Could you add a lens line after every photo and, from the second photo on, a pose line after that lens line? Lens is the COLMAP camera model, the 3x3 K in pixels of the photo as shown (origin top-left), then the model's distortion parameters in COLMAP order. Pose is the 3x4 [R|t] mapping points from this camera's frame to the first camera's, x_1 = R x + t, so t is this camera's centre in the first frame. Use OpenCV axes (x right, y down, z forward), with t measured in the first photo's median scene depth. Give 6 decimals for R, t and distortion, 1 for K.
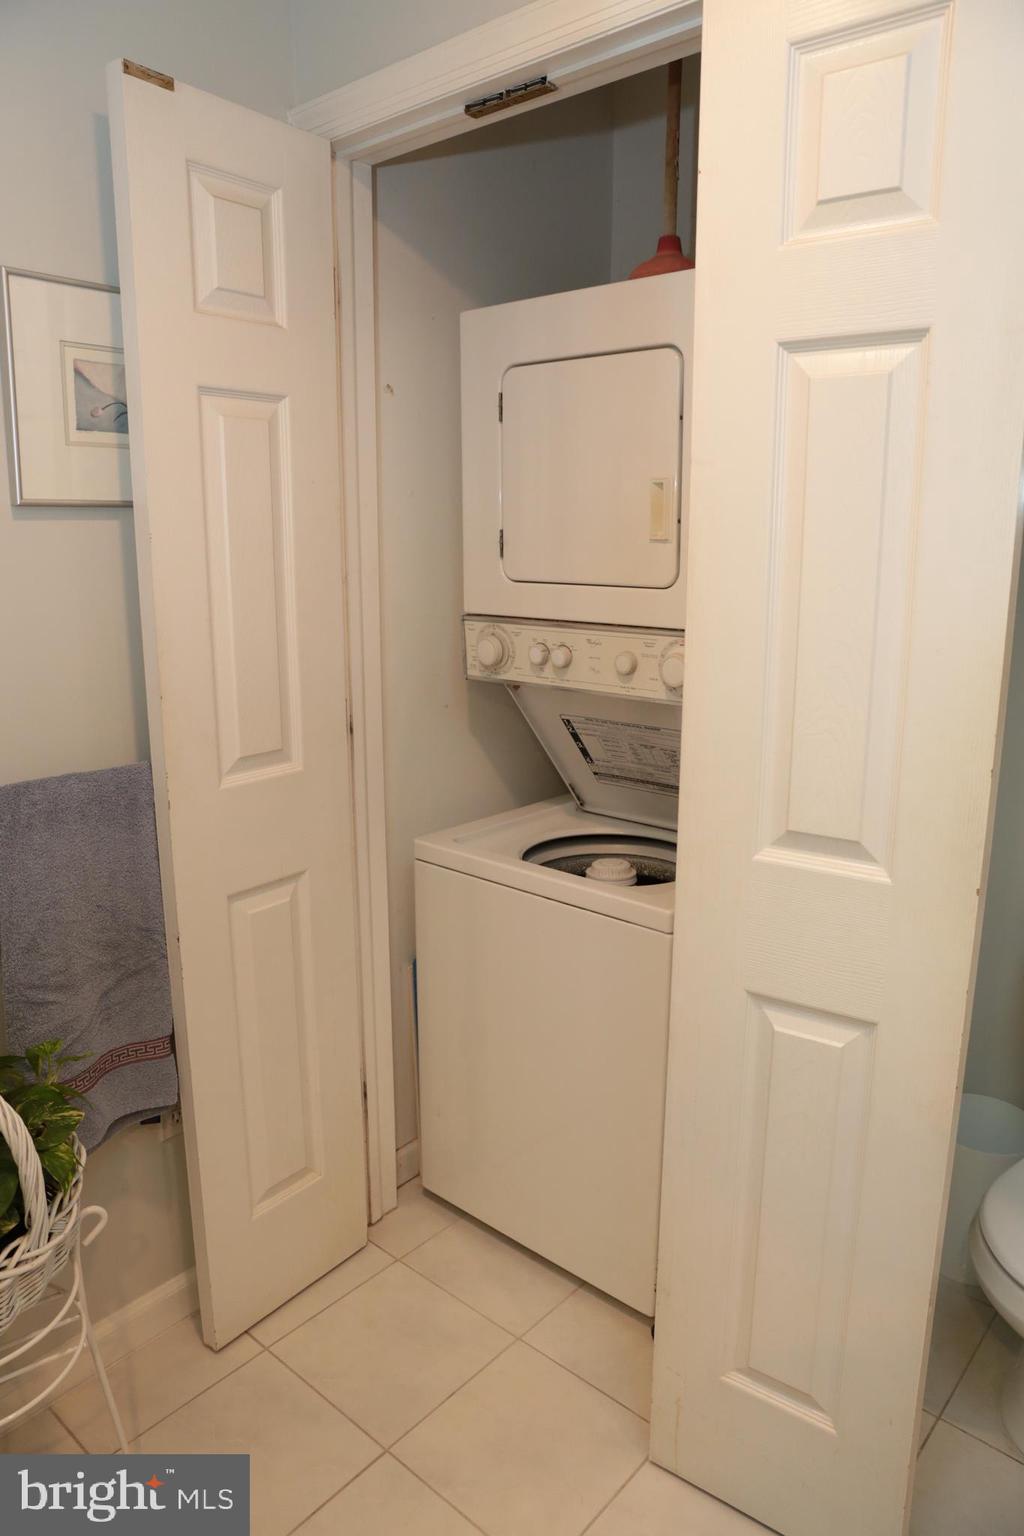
lens RADIAL K [[1048.2, 0, 512.0], [0, 1048.2, 768.0], [0, 0, 1]] dist [-0.099227, 0.081129]
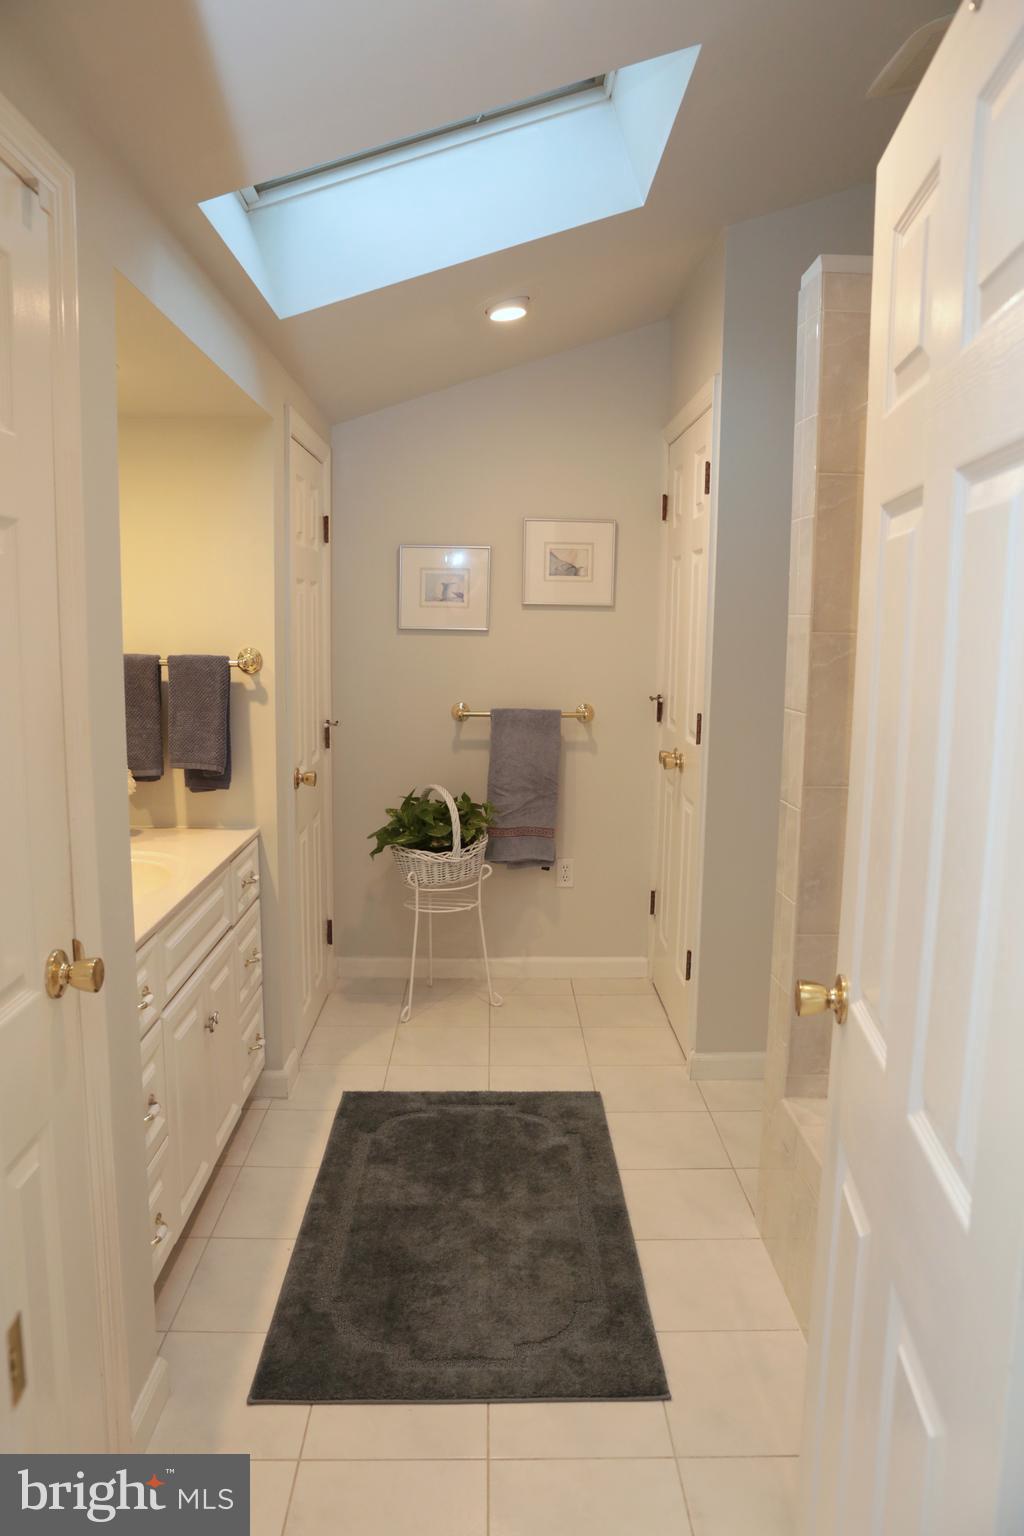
lens RADIAL K [[1048.2, 0, 512.0], [0, 1048.2, 768.0], [0, 0, 1]] dist [-0.099227, 0.081129]
pose [[0.682804, 0.115702, -0.721382, 1.437724], [-0.173034, 0.984899, -0.005812, 0.171710], [0.709816, 0.128792, 0.692513, -0.799657]]
